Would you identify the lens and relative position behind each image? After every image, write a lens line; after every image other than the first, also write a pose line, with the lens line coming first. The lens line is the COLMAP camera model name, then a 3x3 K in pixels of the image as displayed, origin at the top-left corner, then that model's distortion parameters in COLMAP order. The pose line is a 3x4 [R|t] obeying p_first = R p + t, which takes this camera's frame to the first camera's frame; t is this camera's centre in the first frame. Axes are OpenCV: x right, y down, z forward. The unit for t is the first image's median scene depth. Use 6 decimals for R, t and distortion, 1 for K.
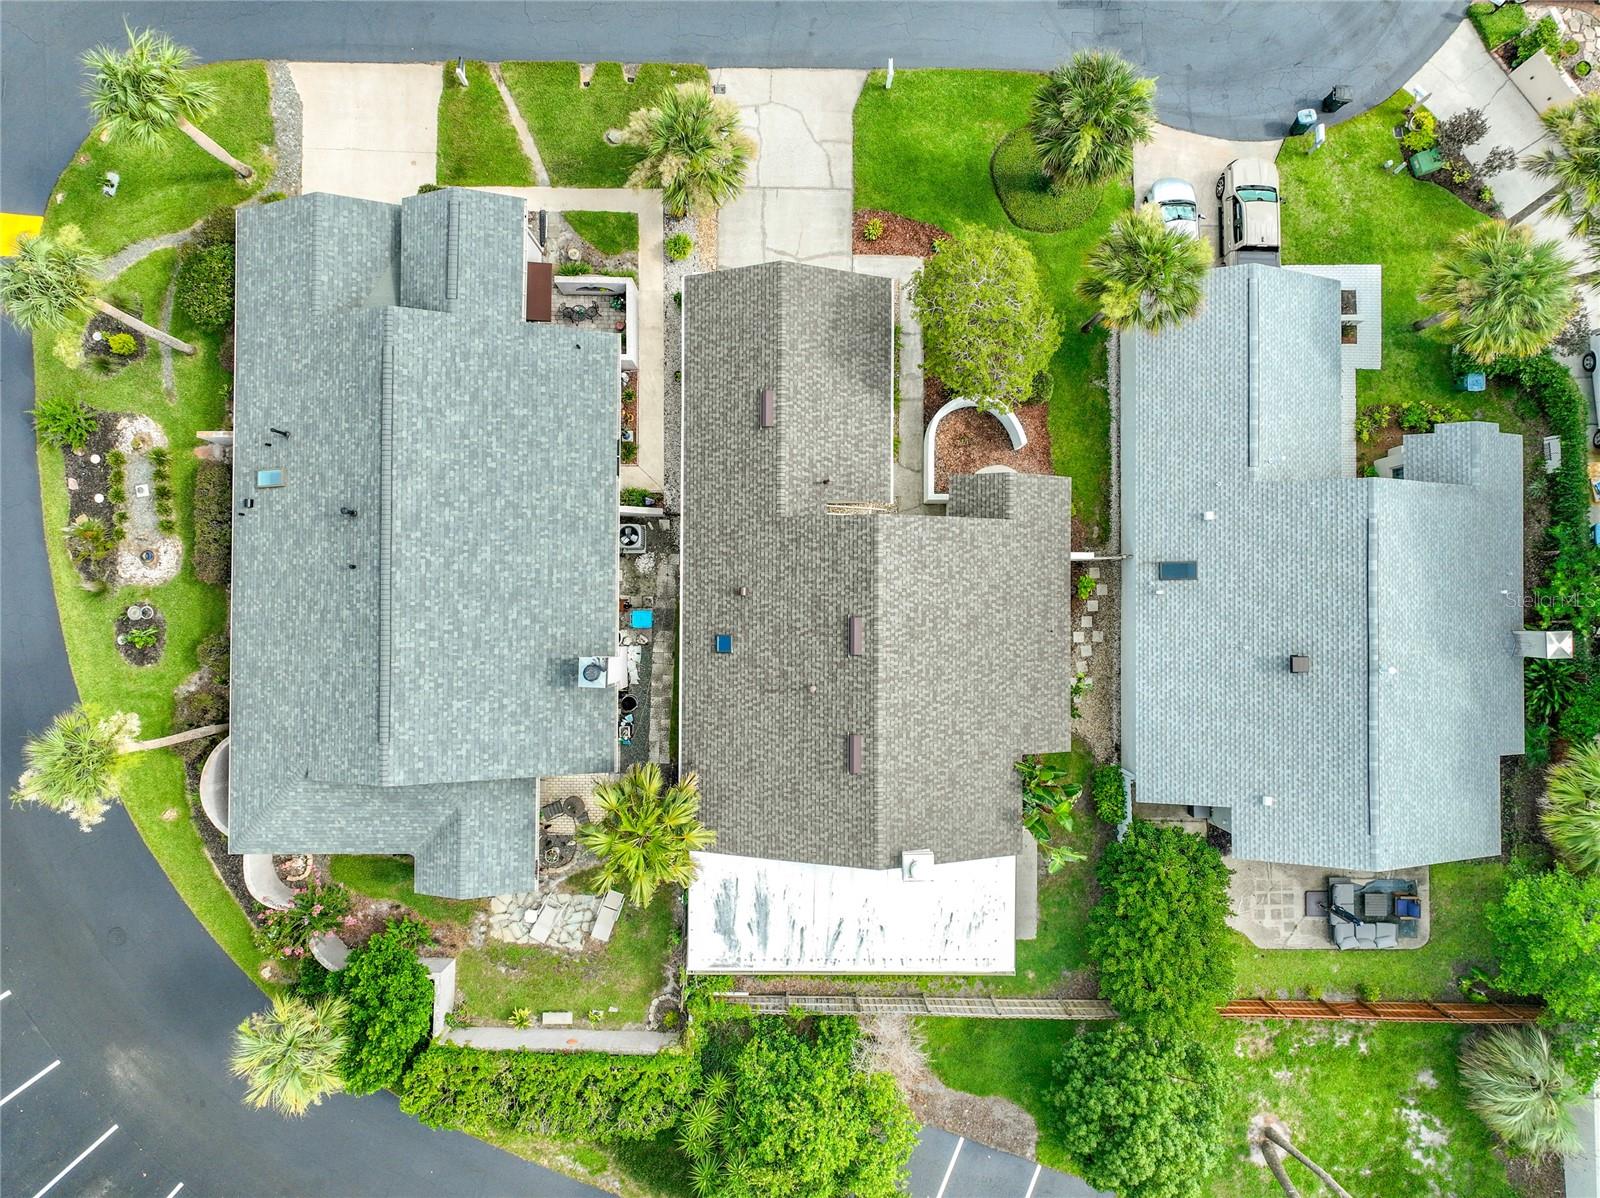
lens RADIAL K [[1119.3, 0, 794.4], [0, 1119.3, 601.5], [0, 0, 1]] dist [0.009335, 0.007313]
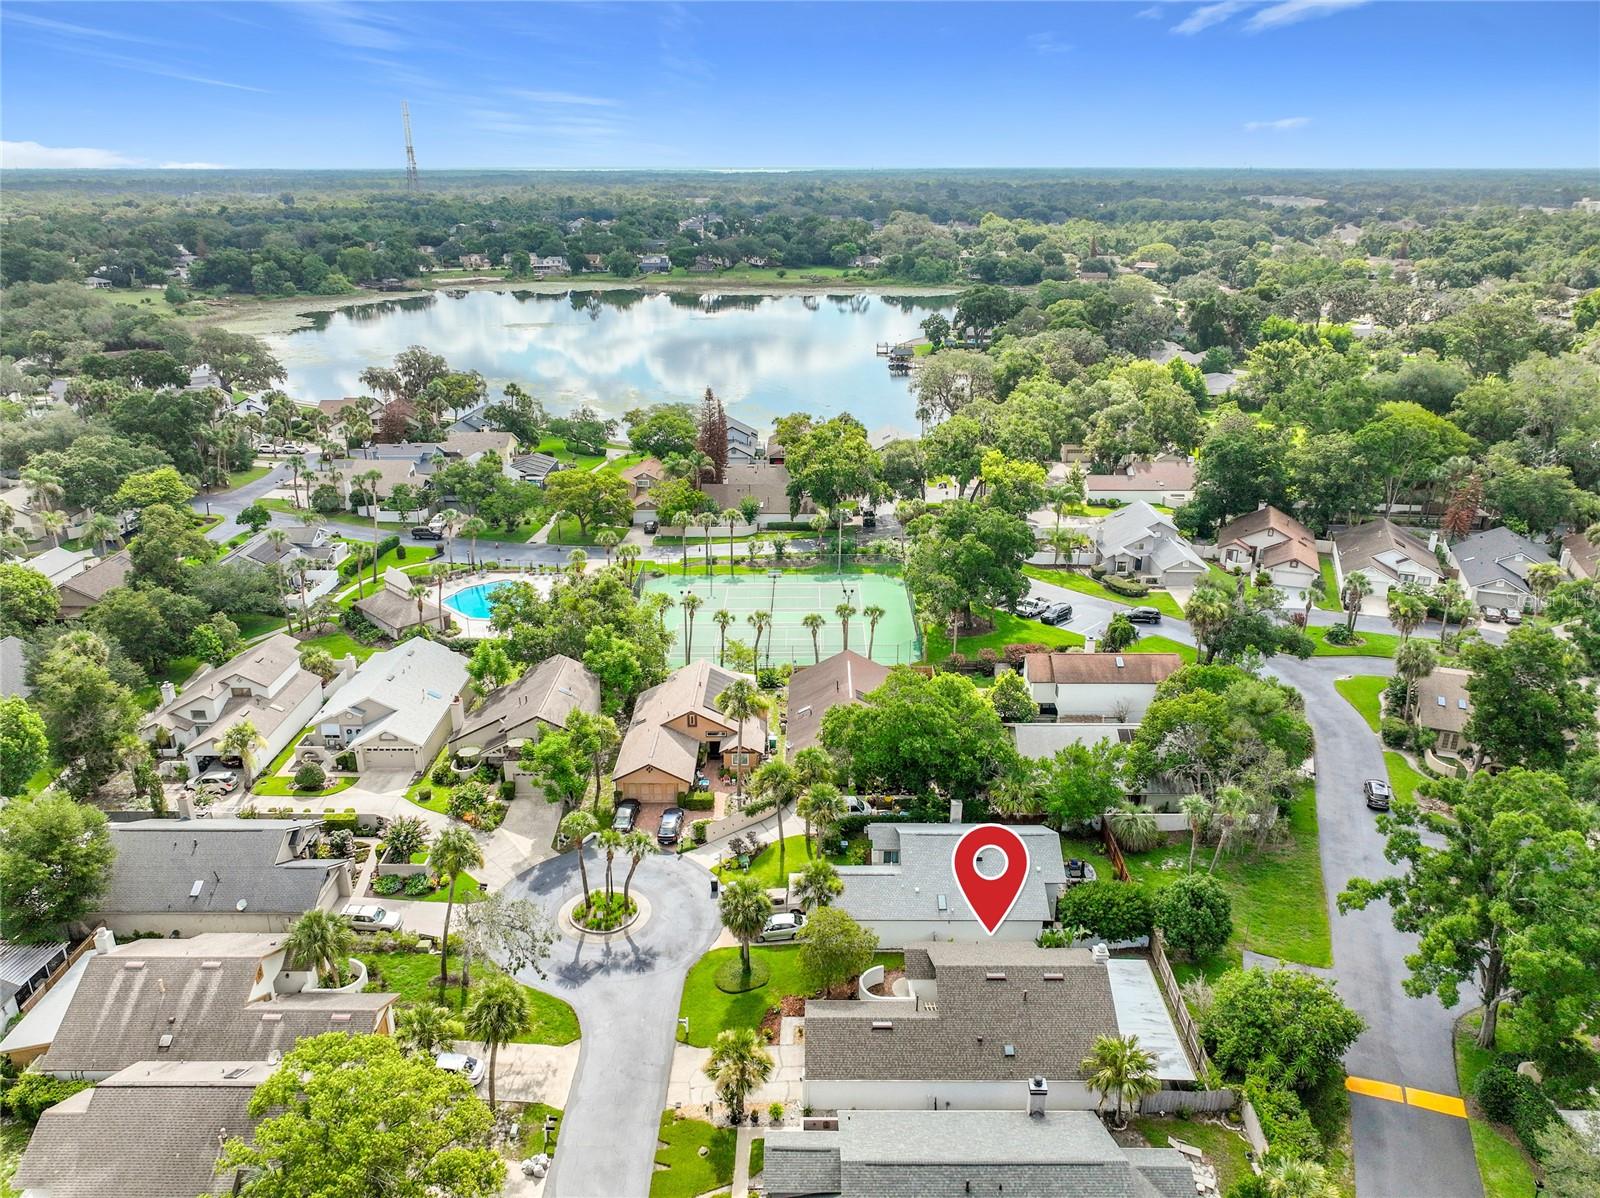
lens RADIAL K [[1114.4, 0, 800.8], [0, 1114.4, 599.2], [0, 0, 1]] dist [0.001063, 0.000149]
pose [[0.010089, -0.370597, 0.928739, -1.585027], [0.999856, 0.016439, -0.004302, -0.328888], [-0.013673, 0.928648, 0.370709, -0.392423]]
